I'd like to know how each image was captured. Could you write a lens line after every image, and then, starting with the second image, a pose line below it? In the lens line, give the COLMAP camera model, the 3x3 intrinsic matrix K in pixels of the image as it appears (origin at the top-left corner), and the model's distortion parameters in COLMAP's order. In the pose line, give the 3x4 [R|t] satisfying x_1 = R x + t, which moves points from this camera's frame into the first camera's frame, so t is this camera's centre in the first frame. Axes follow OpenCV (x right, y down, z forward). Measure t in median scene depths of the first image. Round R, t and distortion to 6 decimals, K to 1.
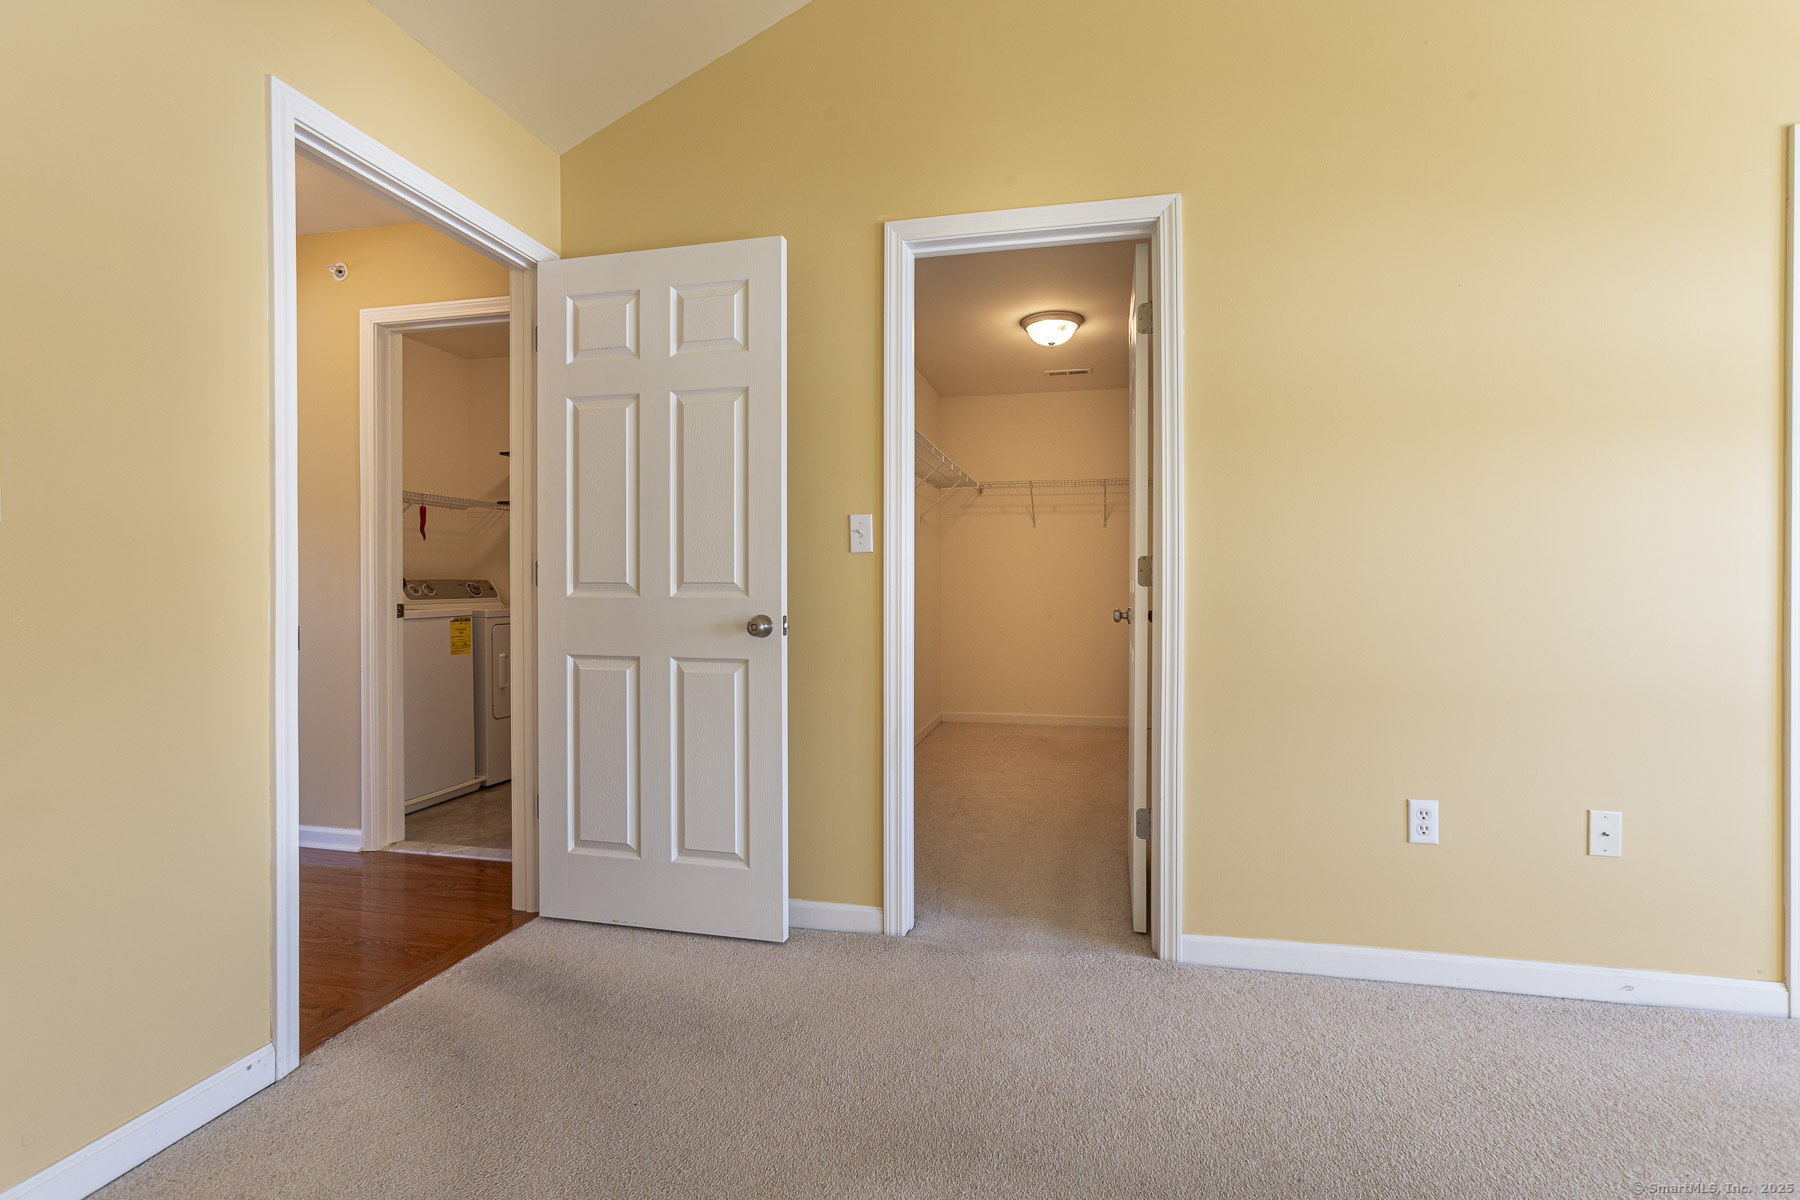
lens RADIAL K [[852.7, 0, 900.0], [0, 852.7, 600.0], [0, 0, 1]] dist [-0.000425, -0.000114]
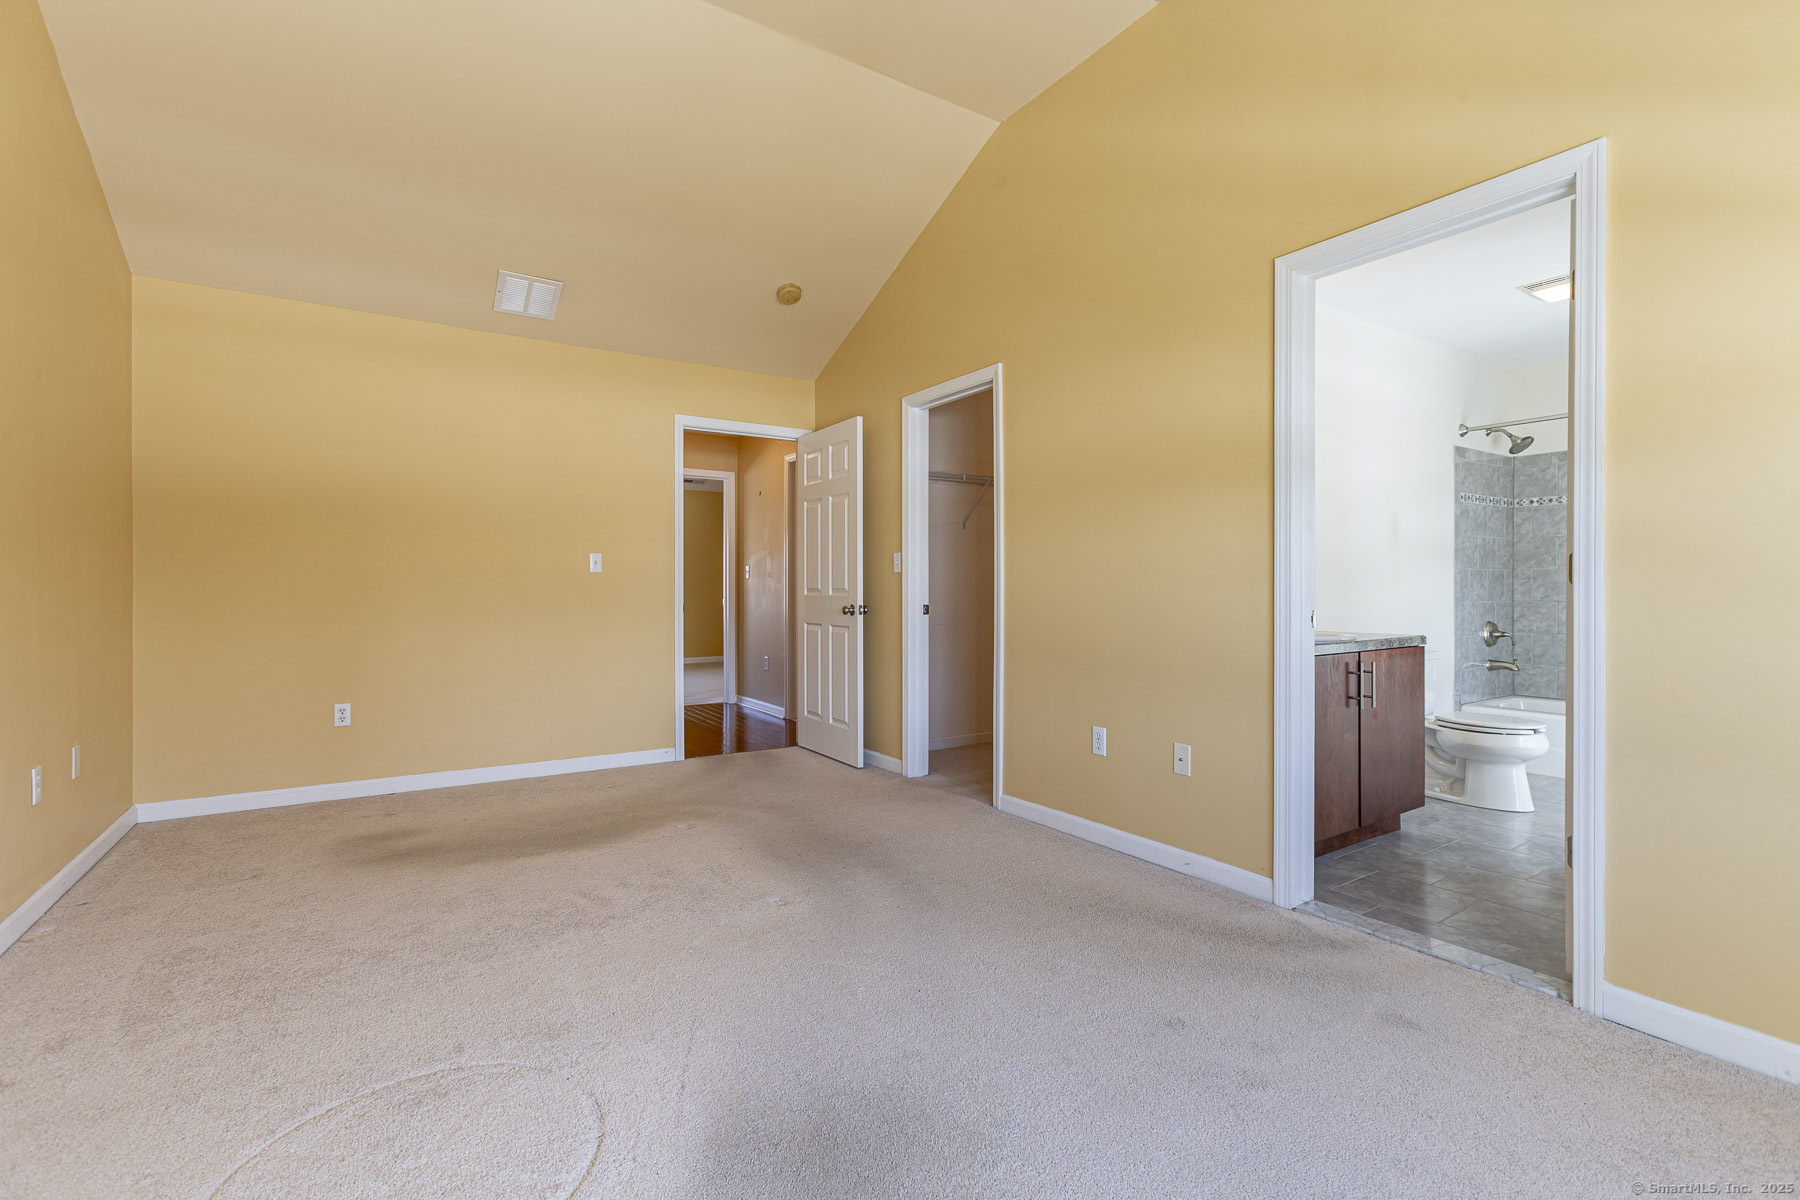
lens RADIAL K [[812.9, 0, 900.0], [0, 812.9, 600.0], [0, 0, 1]] dist [-0.003438, -0.000101]
pose [[0.716267, 0.007614, -0.697785, 1.239711], [-0.006054, 0.999971, 0.004697, -0.003606], [0.697800, 0.000860, 0.716292, -0.294326]]
